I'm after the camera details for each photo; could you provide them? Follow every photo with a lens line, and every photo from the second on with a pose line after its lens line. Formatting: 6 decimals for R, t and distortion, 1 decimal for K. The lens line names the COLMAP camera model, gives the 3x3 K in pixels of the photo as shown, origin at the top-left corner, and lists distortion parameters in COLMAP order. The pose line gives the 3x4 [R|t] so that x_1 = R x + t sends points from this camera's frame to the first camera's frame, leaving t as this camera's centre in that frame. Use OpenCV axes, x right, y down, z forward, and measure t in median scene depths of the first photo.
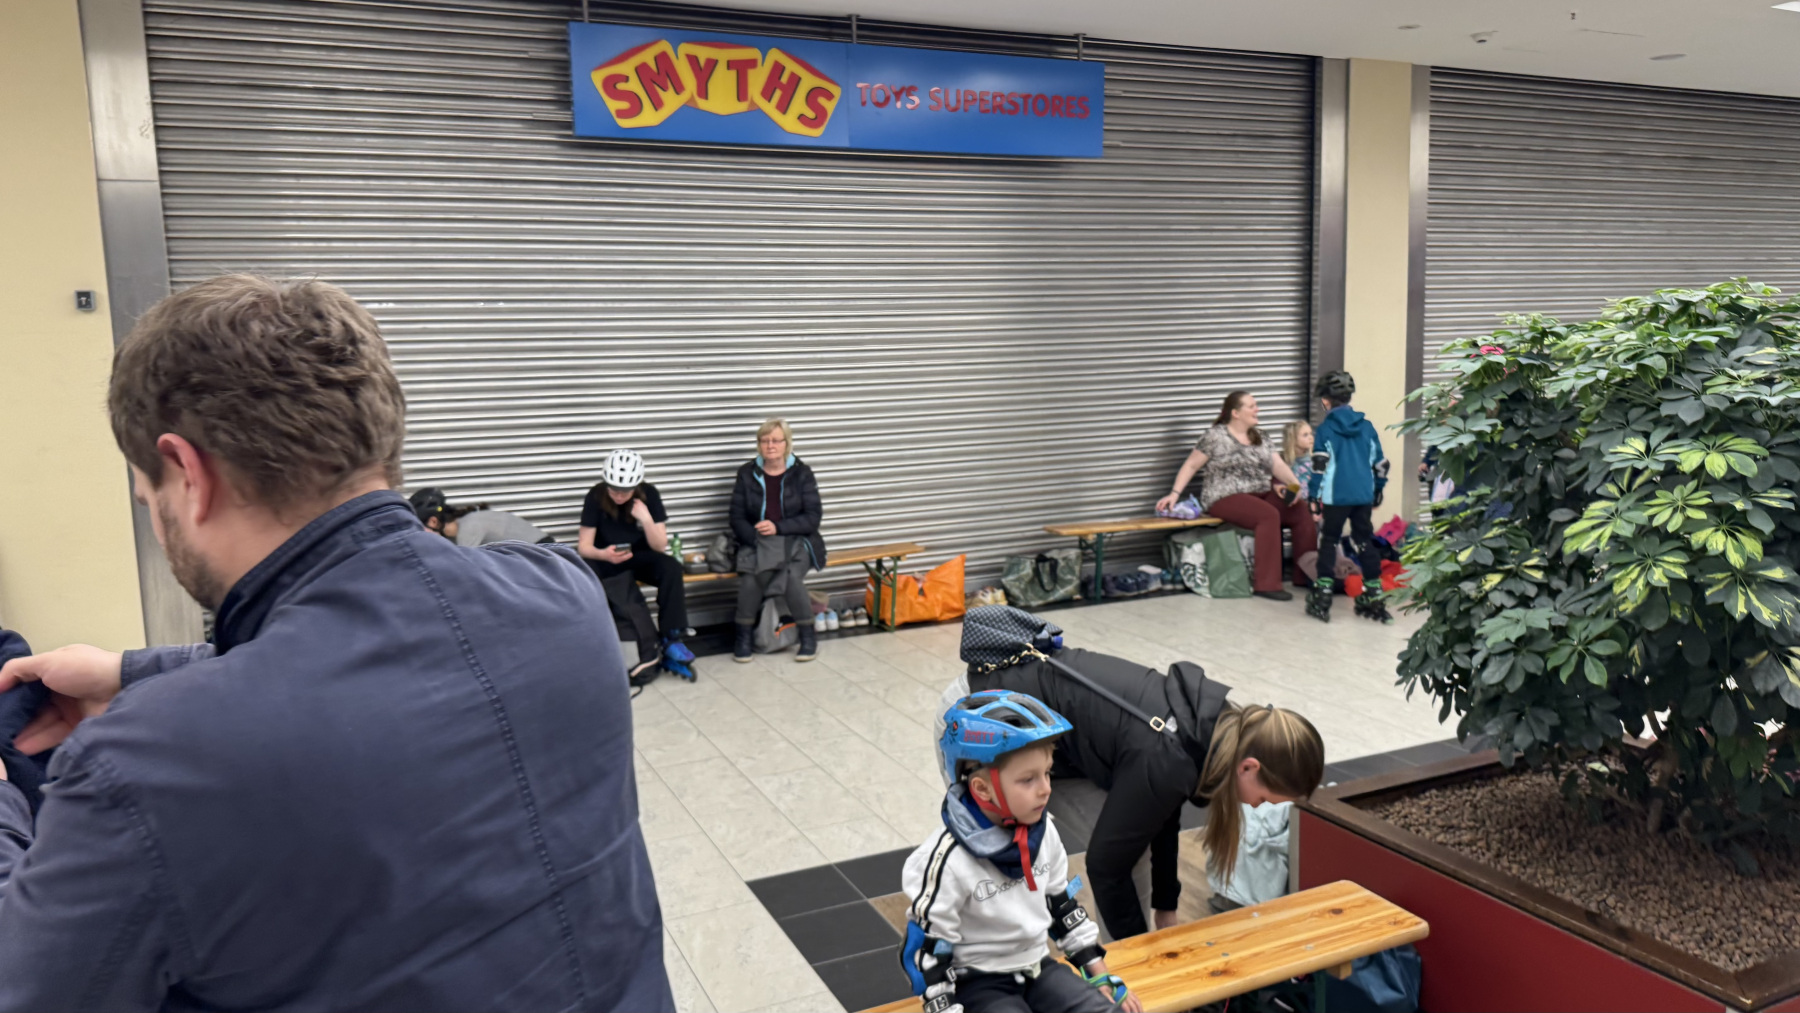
lens RADIAL K [[1266.7, 0, 910.7], [0, 1266.7, 495.5], [0, 0, 1]] dist [0.111340, -0.163479]
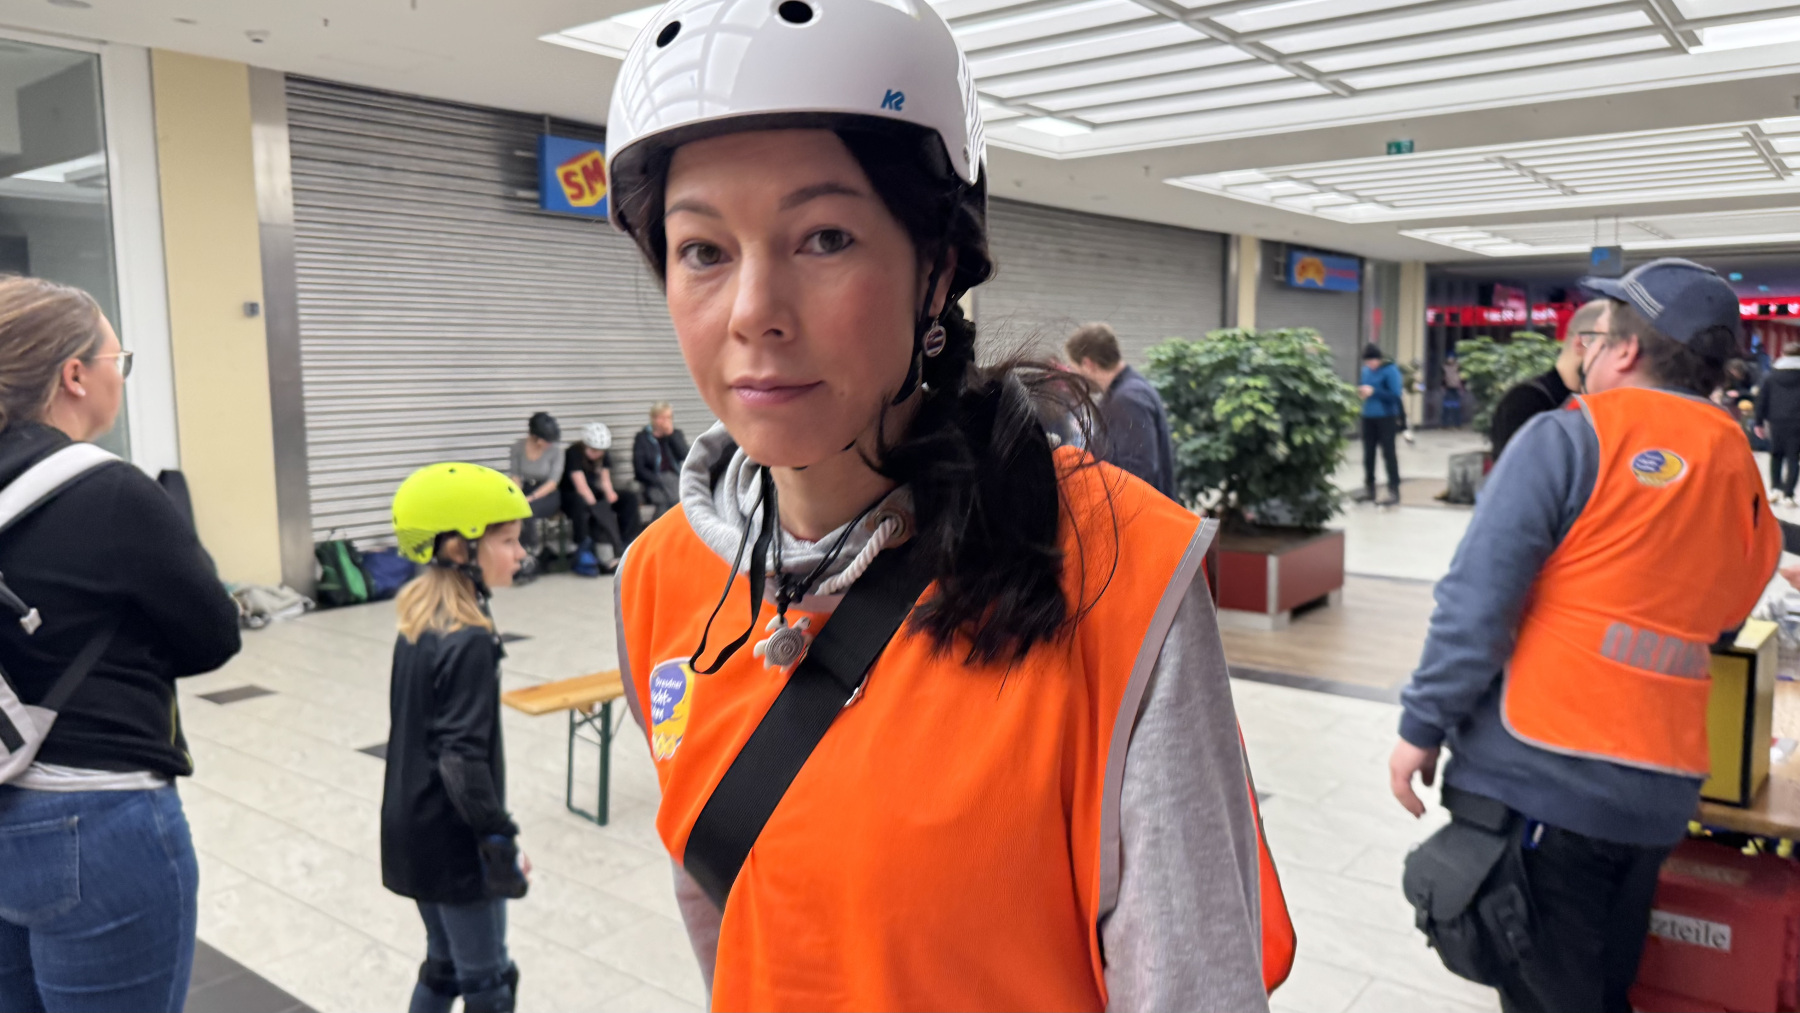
lens RADIAL K [[1266.7, 0, 910.7], [0, 1266.7, 495.5], [0, 0, 1]] dist [0.111340, -0.163479]
pose [[0.887972, -0.032924, 0.458717, -0.566986], [0.045928, 0.998796, -0.017218, 0.094923], [-0.457598, 0.036357, 0.888416, -0.496492]]
